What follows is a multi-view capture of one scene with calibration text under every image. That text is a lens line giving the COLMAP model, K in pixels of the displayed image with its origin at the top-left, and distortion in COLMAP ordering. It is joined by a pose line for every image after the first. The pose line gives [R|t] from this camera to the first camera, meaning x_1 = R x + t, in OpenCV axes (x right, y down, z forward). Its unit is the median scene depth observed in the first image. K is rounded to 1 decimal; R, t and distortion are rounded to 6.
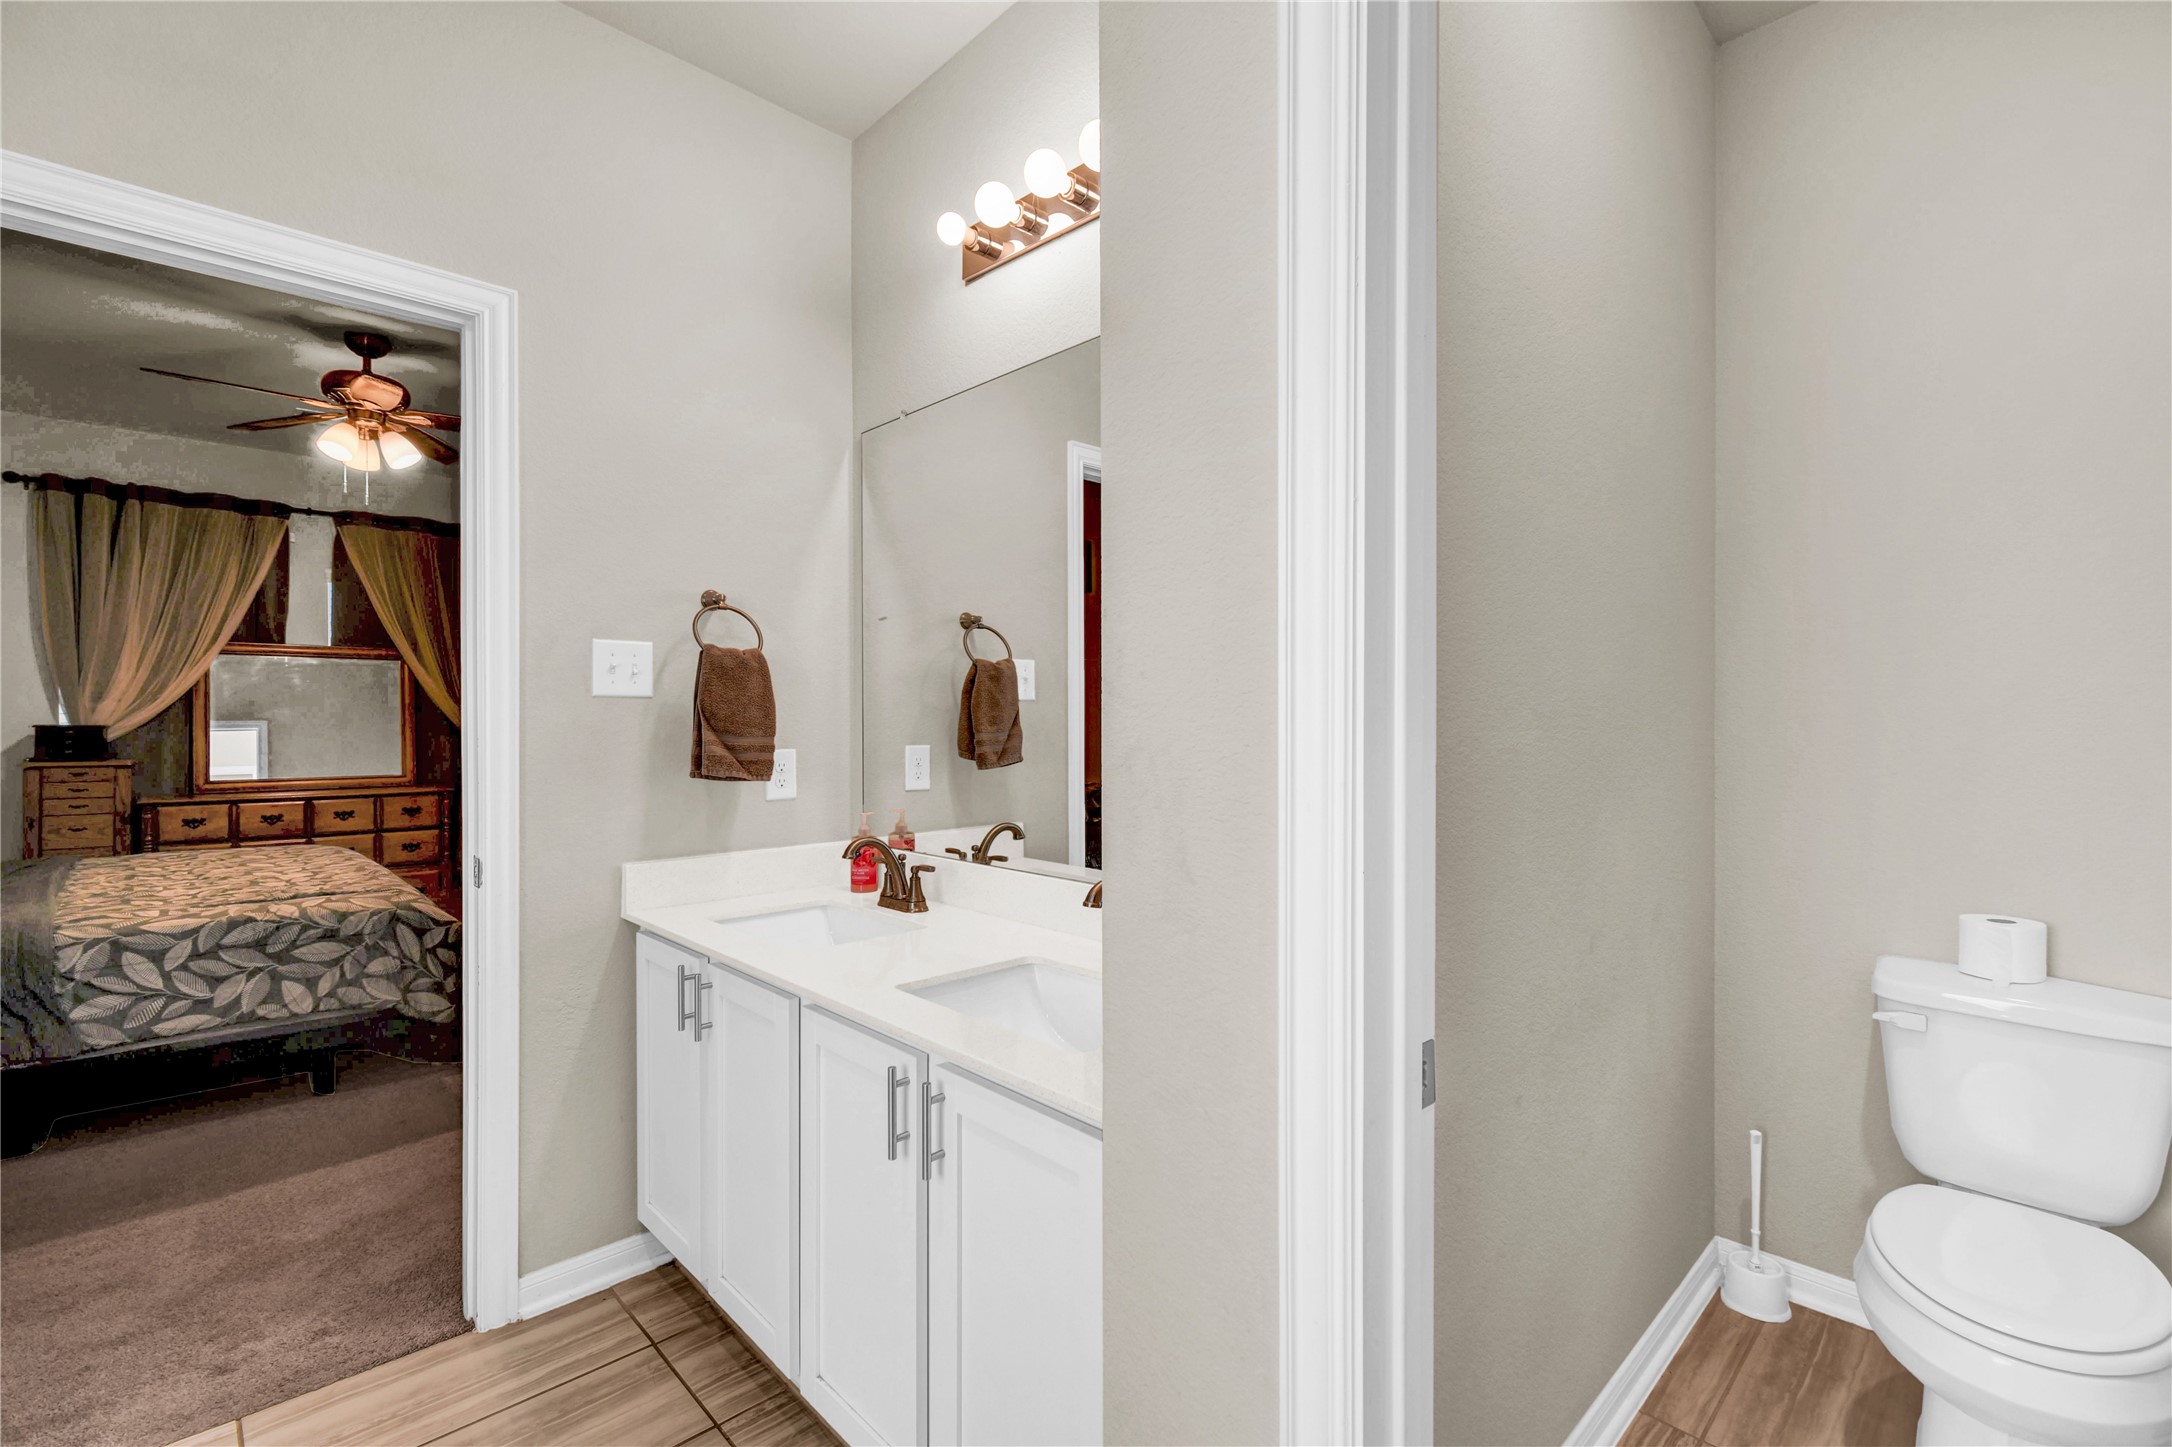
lens RADIAL K [[958.8, 0, 1070.3], [0, 958.8, 724.9], [0, 0, 1]] dist [0.008845, -0.003968]
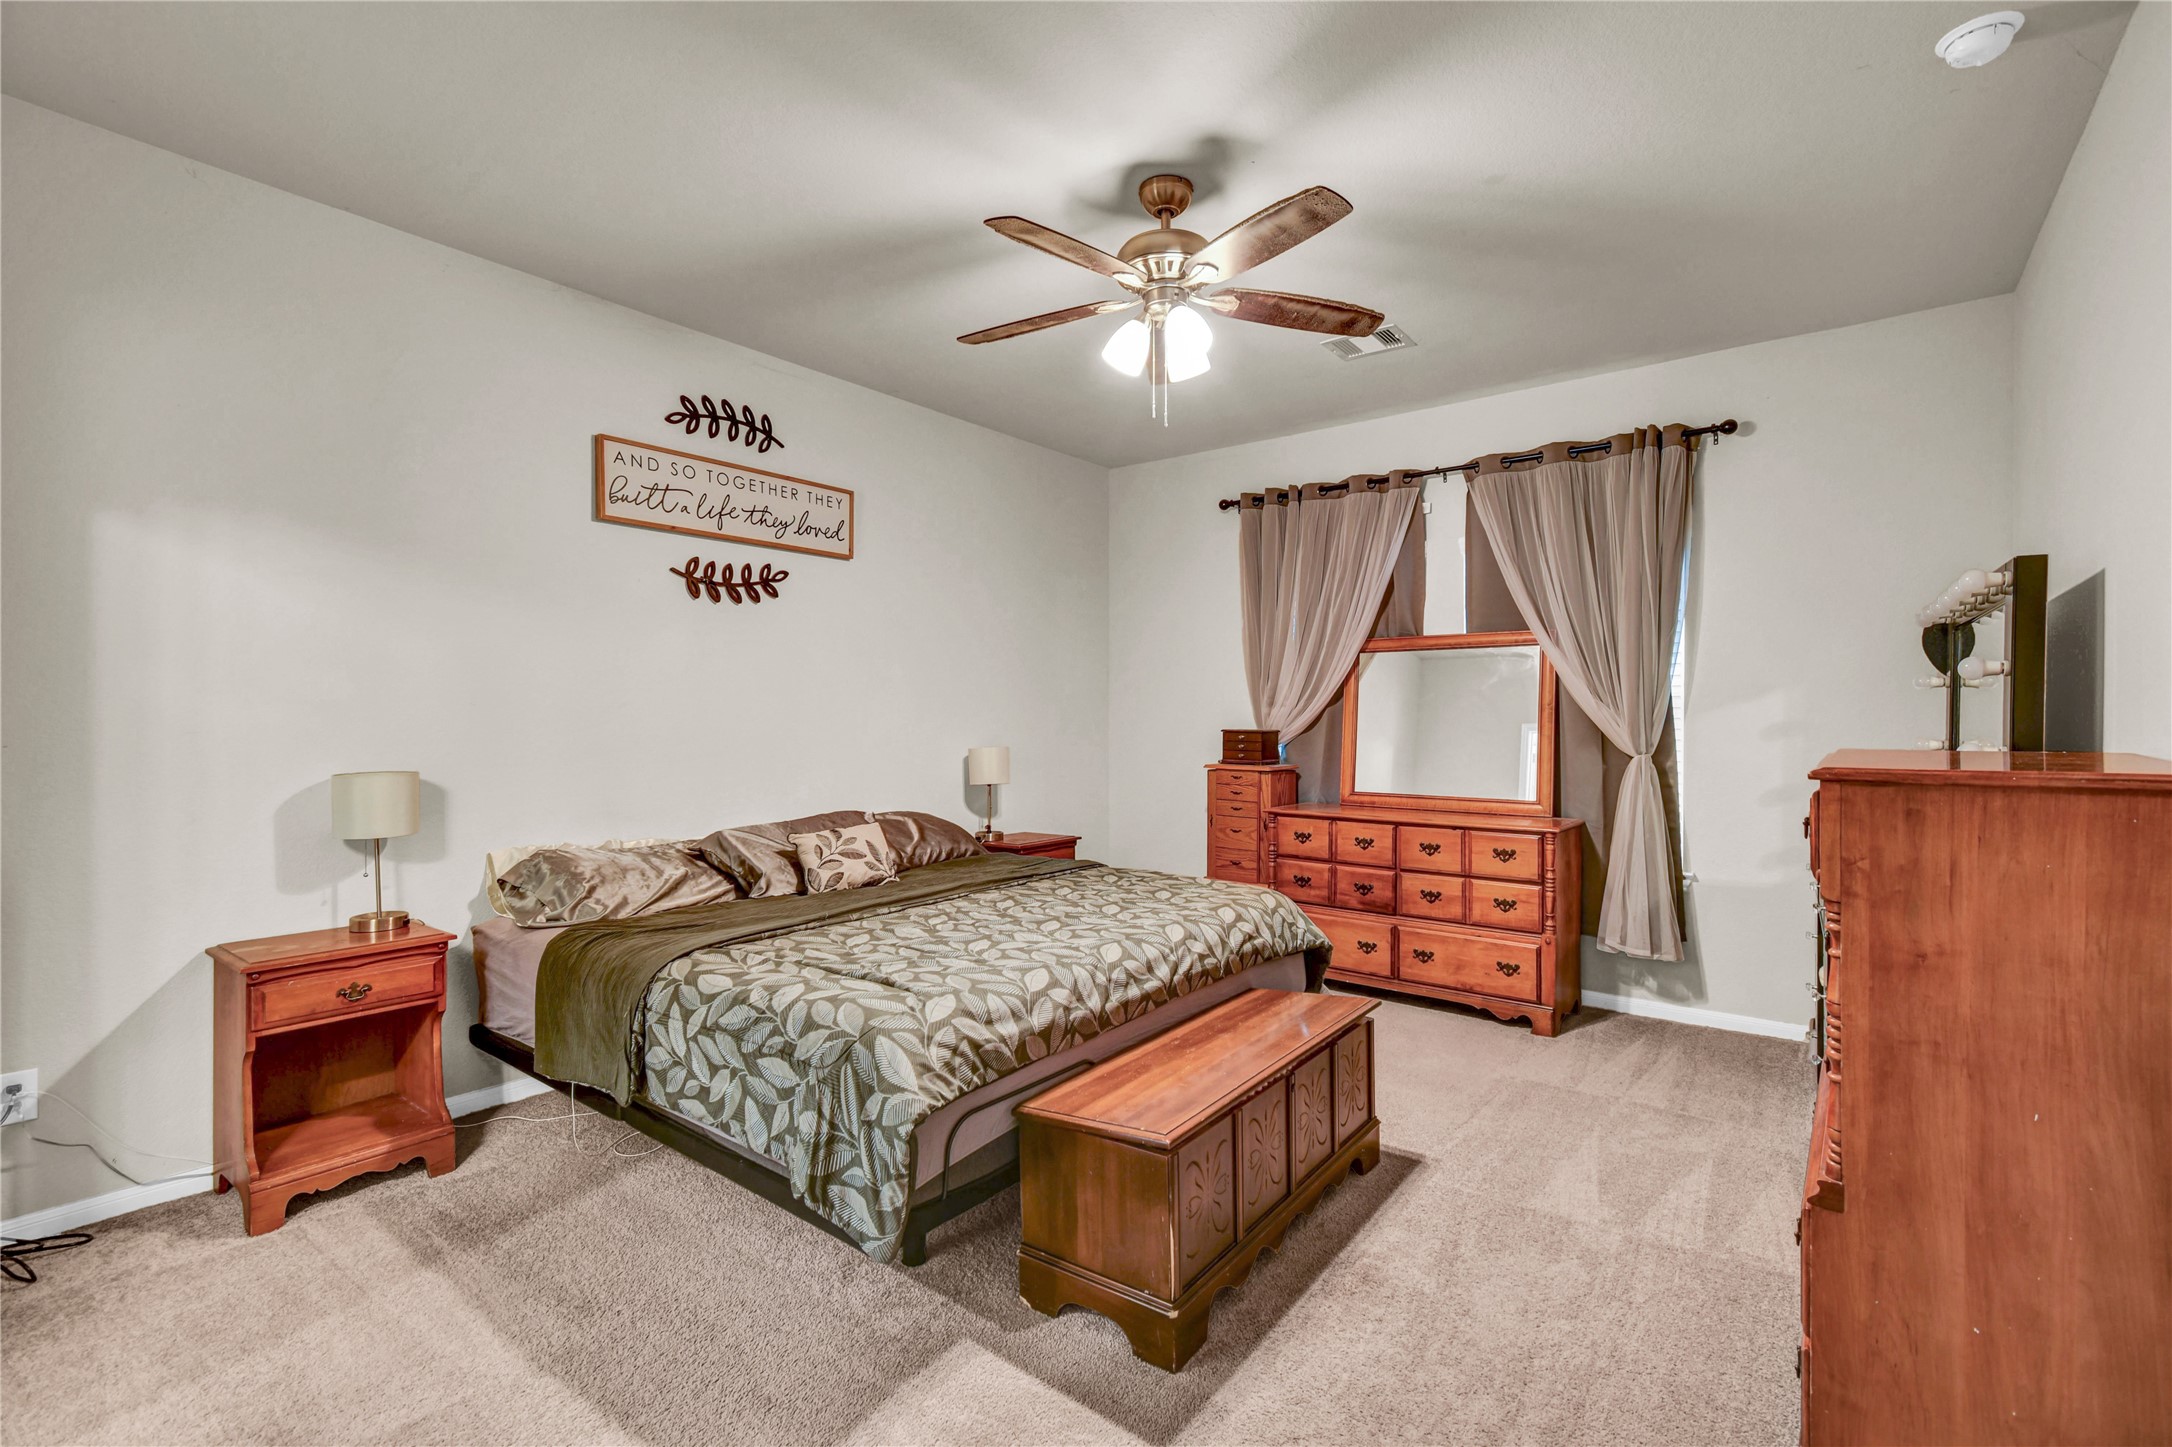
lens RADIAL K [[958.8, 0, 1094.6], [0, 958.8, 728.7], [0, 0, 1]] dist [0.008845, -0.003968]
pose [[0.168361, 0.010635, -0.985668, -0.029167], [-0.004408, 0.999940, 0.010036, -0.008393], [0.985715, 0.002655, 0.168398, 0.504209]]
